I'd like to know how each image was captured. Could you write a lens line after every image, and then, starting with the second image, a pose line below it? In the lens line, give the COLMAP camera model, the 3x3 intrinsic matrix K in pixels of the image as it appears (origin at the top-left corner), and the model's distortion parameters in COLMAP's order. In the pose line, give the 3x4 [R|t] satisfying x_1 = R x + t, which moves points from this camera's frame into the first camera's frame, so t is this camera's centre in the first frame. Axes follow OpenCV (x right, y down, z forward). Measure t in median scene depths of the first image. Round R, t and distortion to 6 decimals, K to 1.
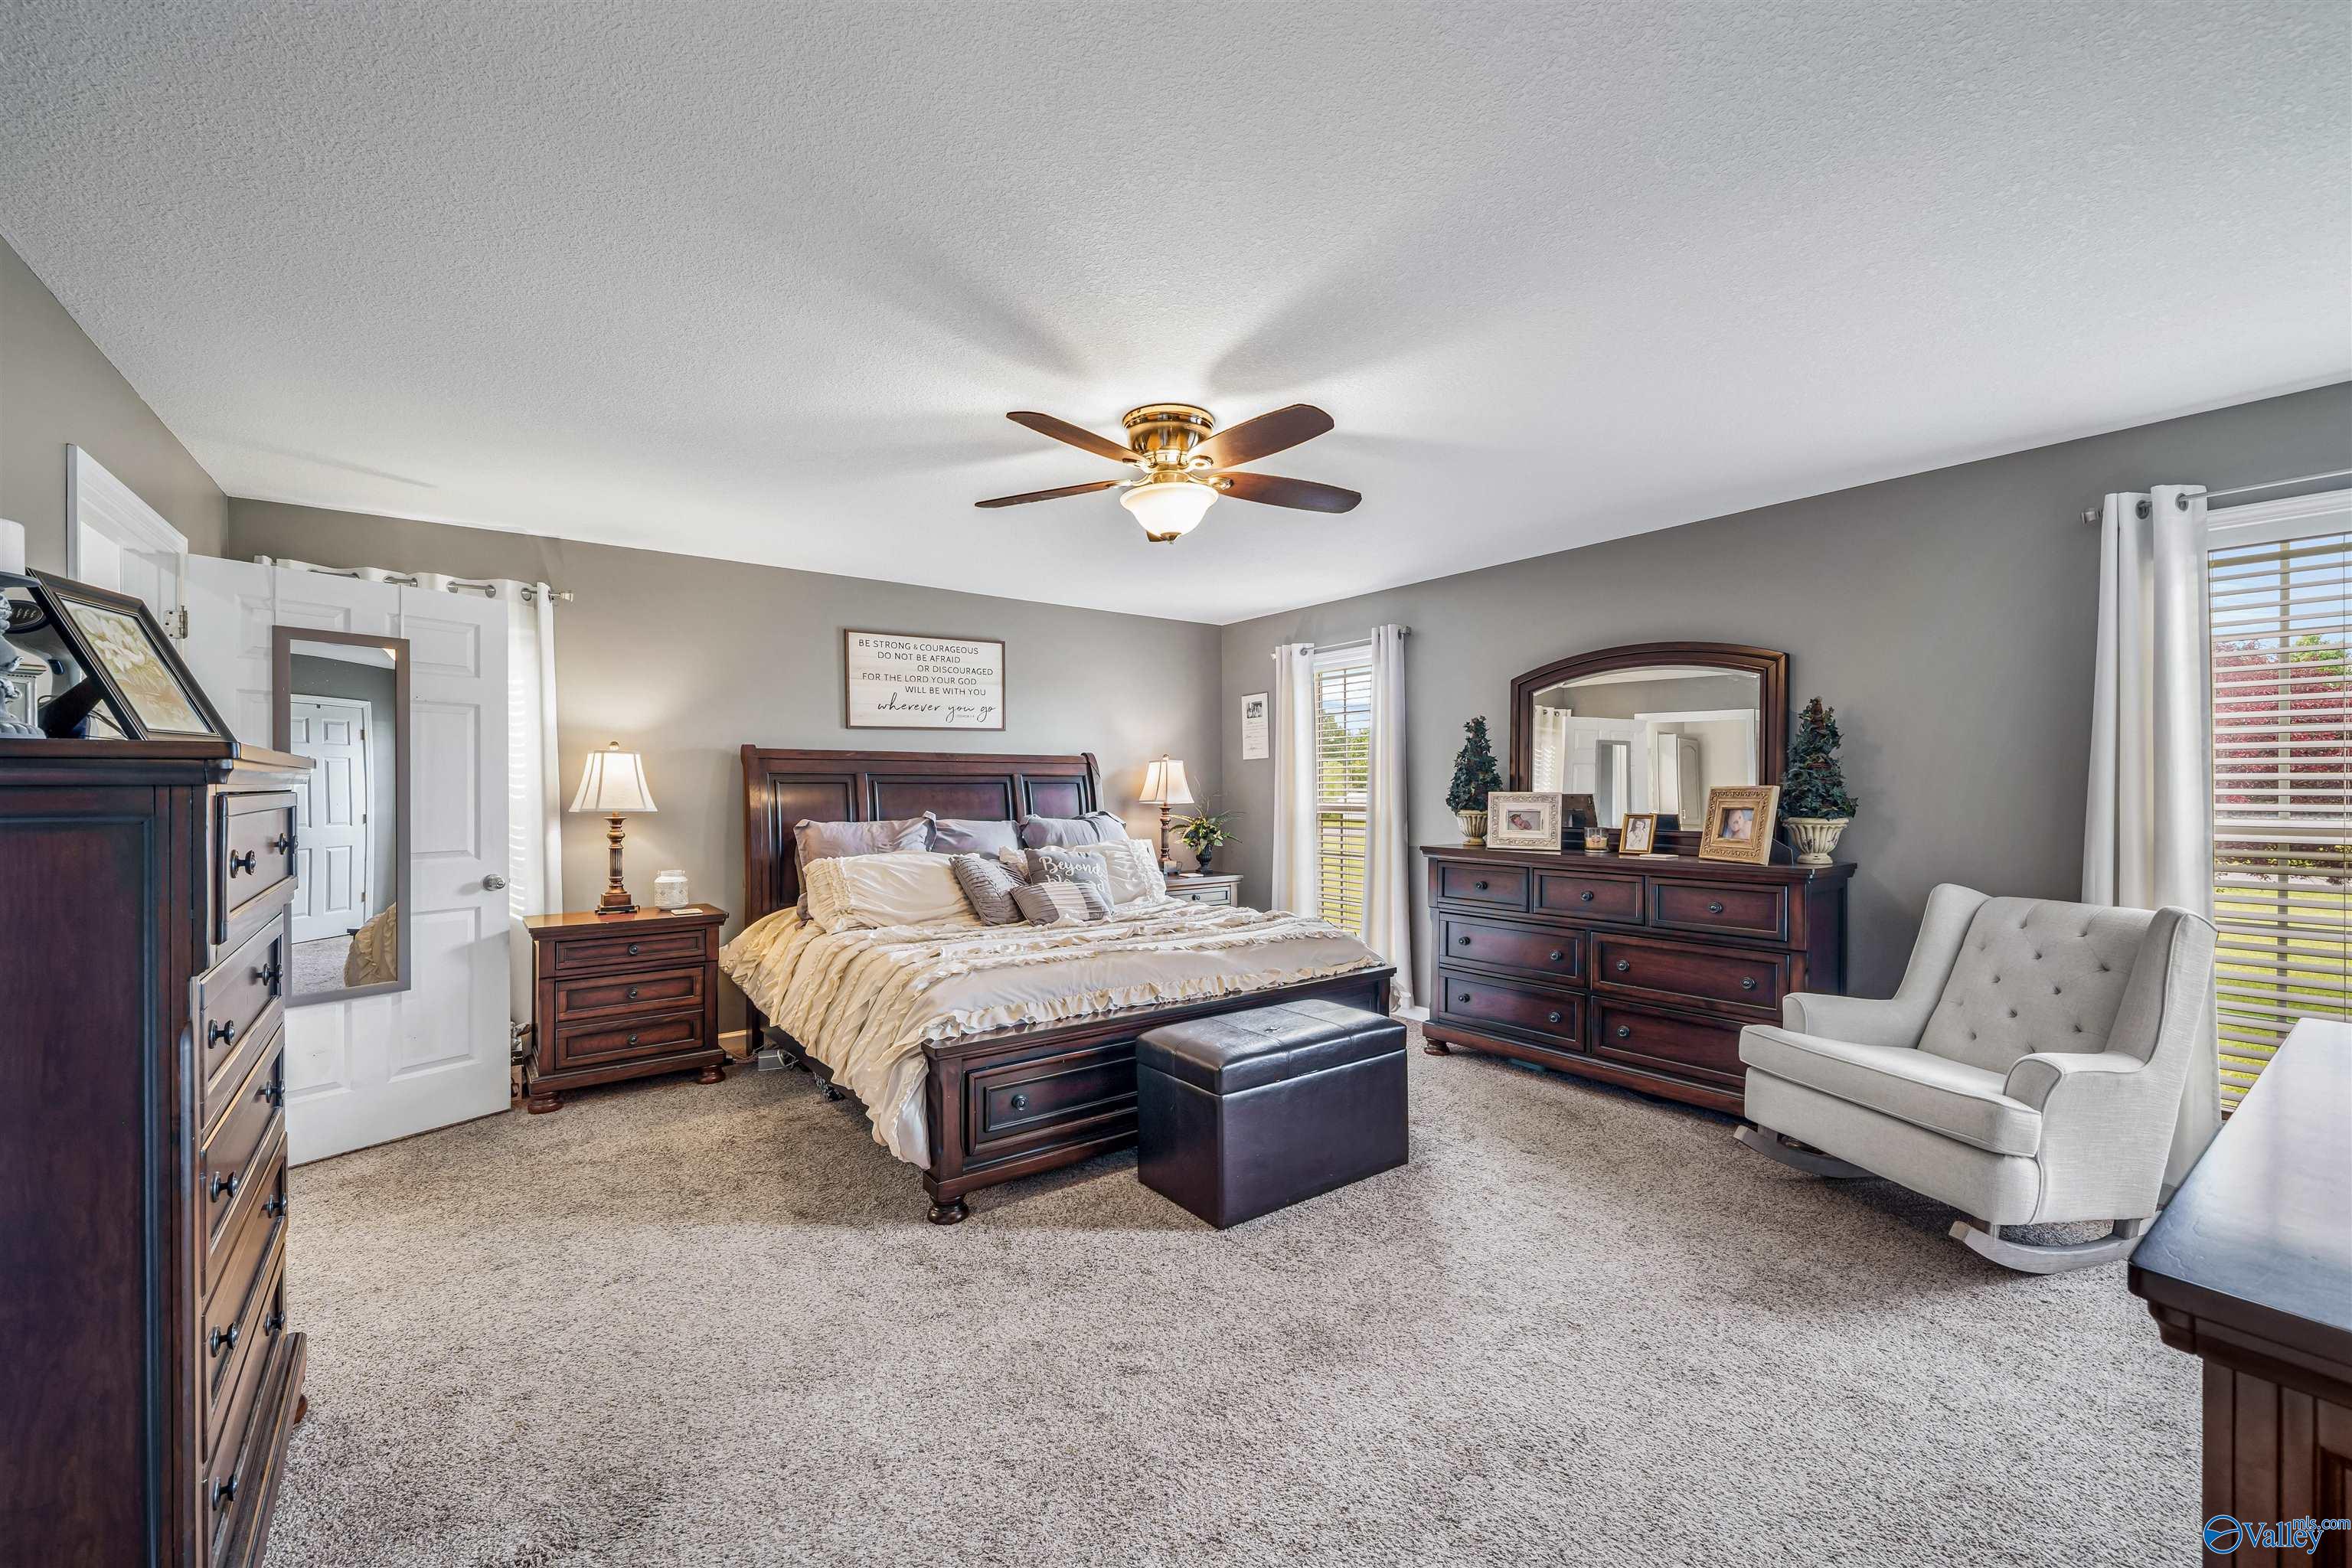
lens RADIAL K [[937.3, 0, 1165.3], [0, 937.3, 786.1], [0, 0, 1]] dist [-0.003988, -0.000488]
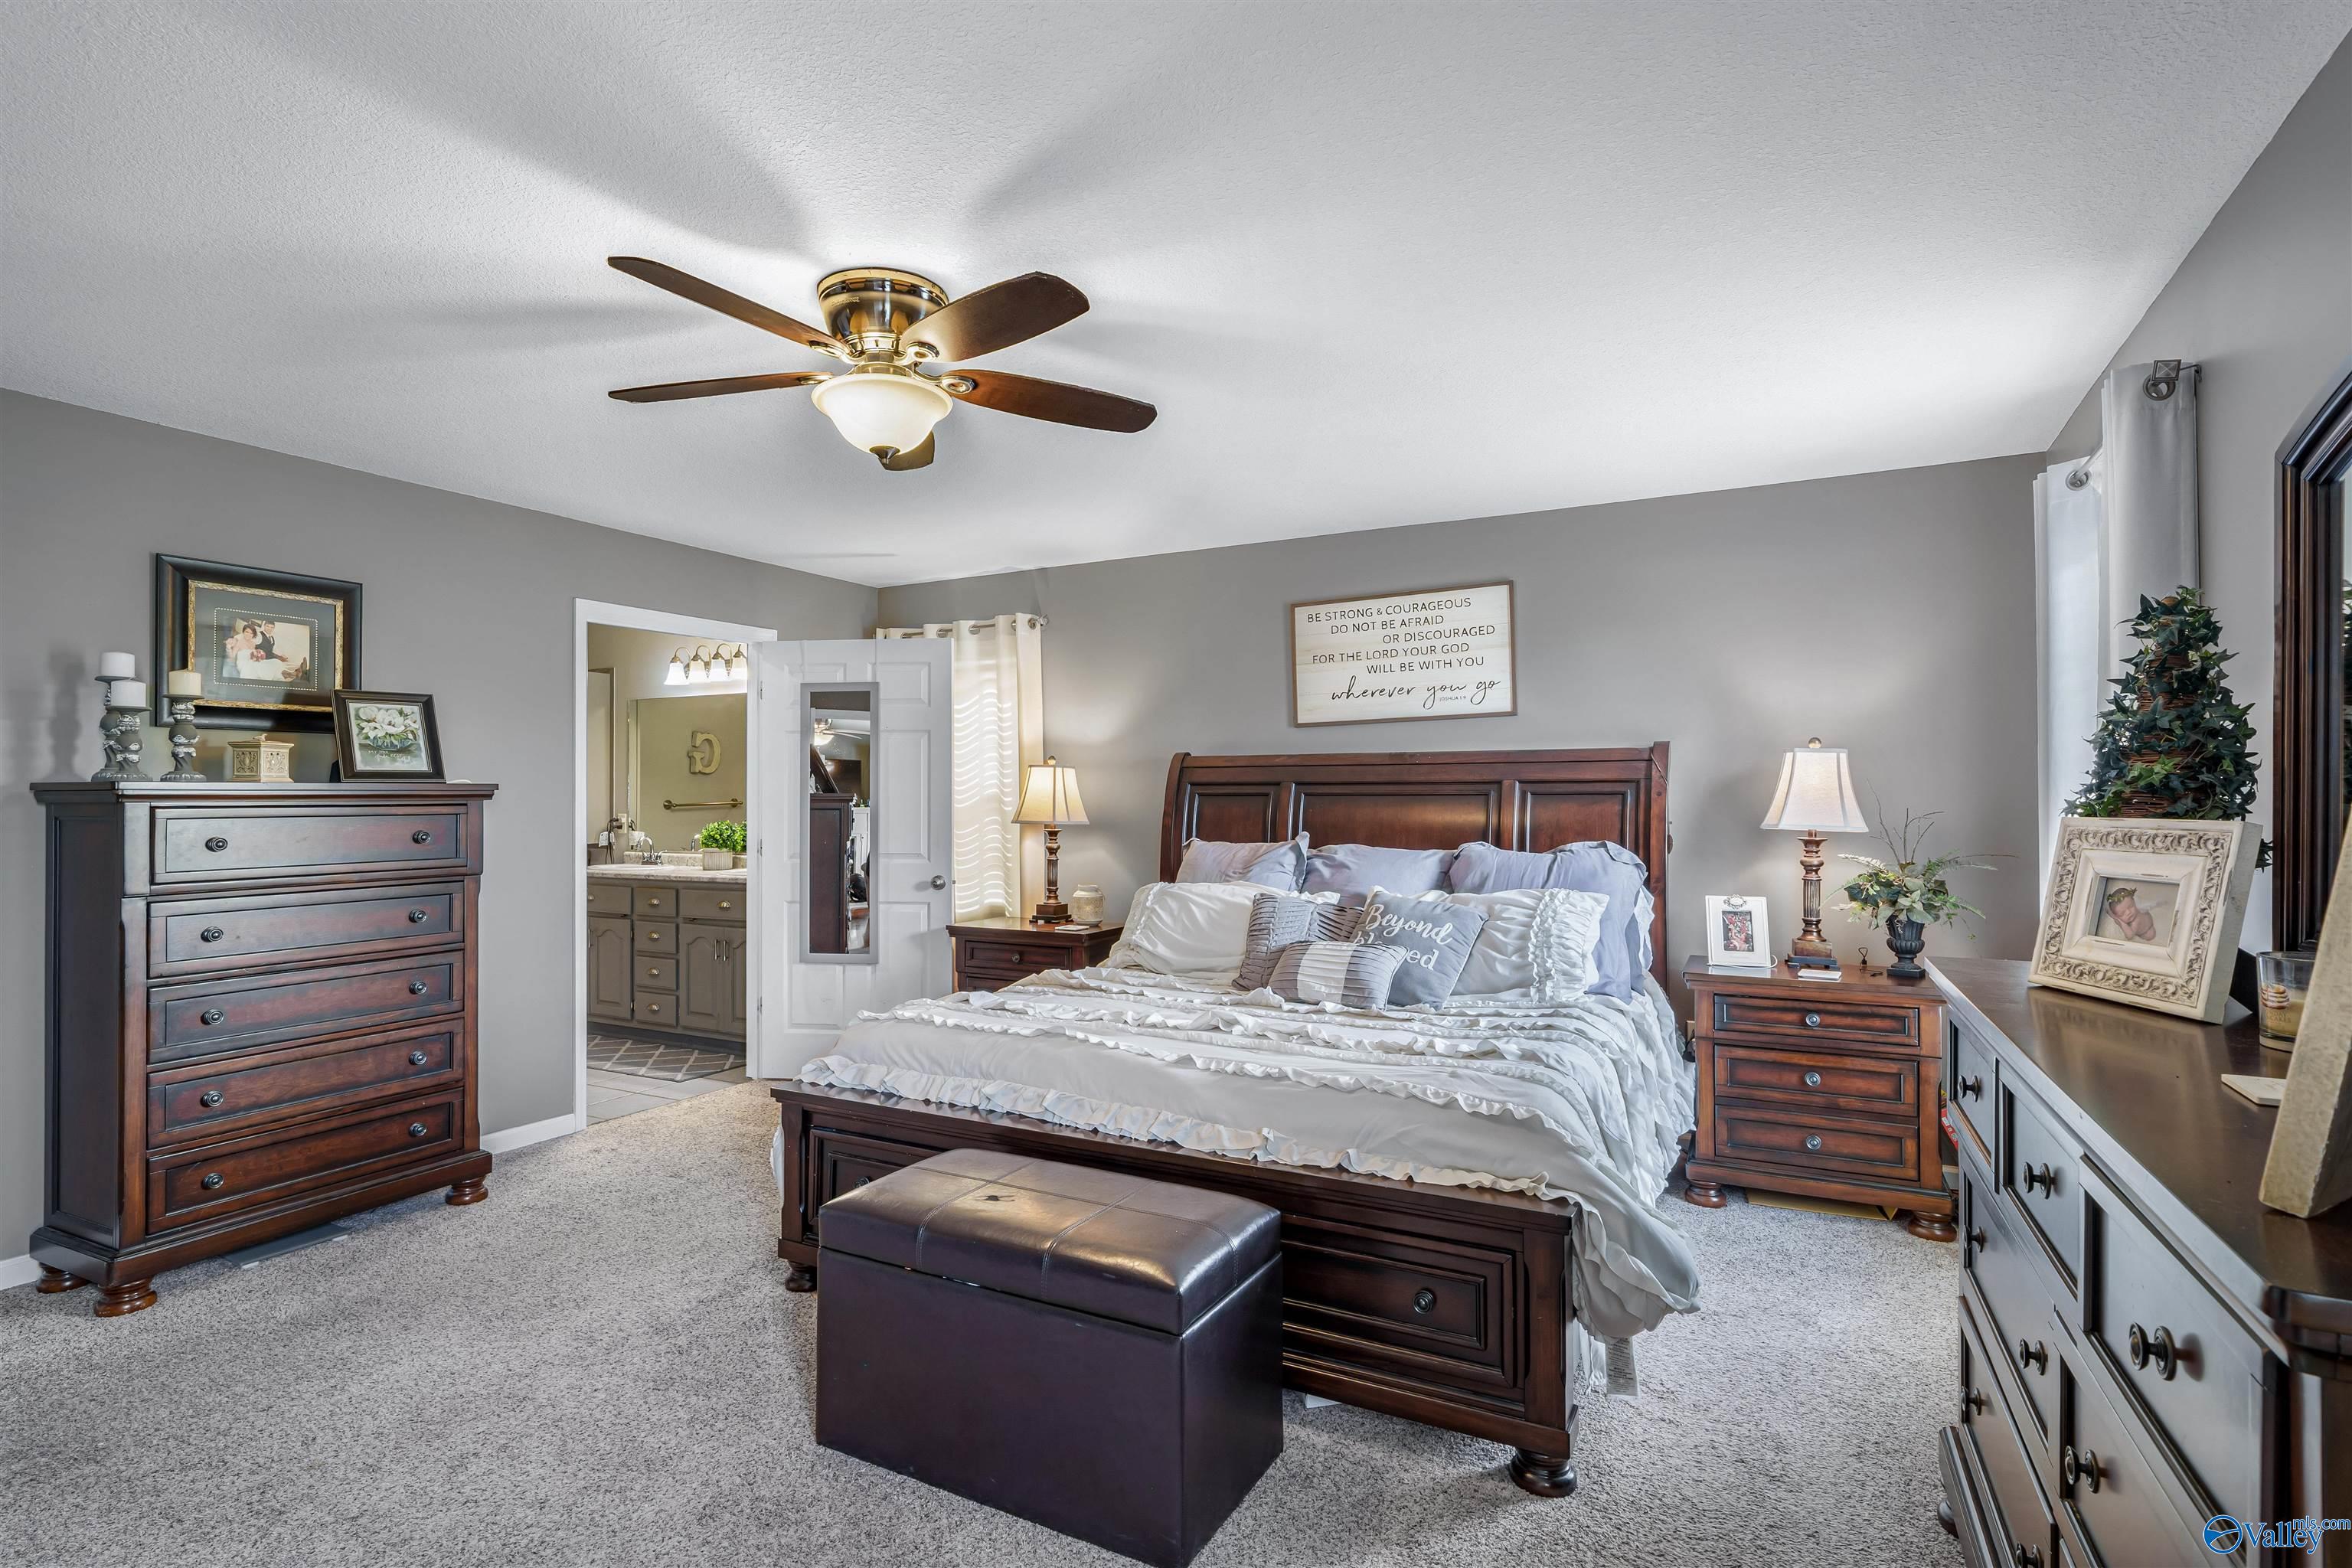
lens RADIAL K [[1161.0, 0, 1167.6], [0, 1161.0, 788.3], [0, 0, 1]] dist [0.003302, 0.000067]
pose [[0.412101, -0.009797, -0.911085, 0.553981], [-0.001075, 0.999936, -0.011239, 0.002027], [0.911137, 0.005611, 0.412065, 0.520081]]
